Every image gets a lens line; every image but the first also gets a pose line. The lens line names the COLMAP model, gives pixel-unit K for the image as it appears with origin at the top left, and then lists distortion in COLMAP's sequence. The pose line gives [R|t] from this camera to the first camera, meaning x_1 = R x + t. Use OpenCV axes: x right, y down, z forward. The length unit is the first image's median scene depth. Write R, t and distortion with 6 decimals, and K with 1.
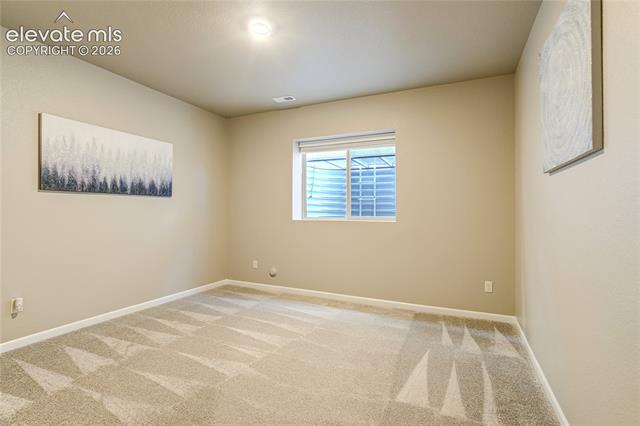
lens RADIAL K [[302.6, 0, 325.5], [0, 302.6, 213.9], [0, 0, 1]] dist [-0.044764, 0.014046]
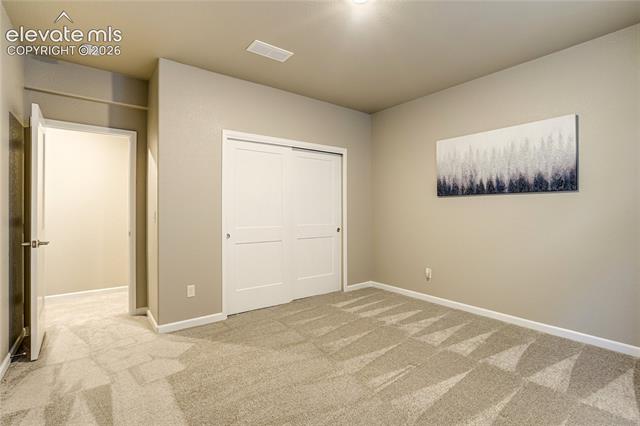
lens RADIAL K [[302.6, 0, 322.0], [0, 302.6, 214.0], [0, 0, 1]] dist [-0.044764, 0.014046]
pose [[-0.481638, 0.012200, -0.876285, 0.456451], [0.000167, 0.999904, 0.013830, -0.014908], [0.876370, 0.006515, -0.481594, 1.010076]]
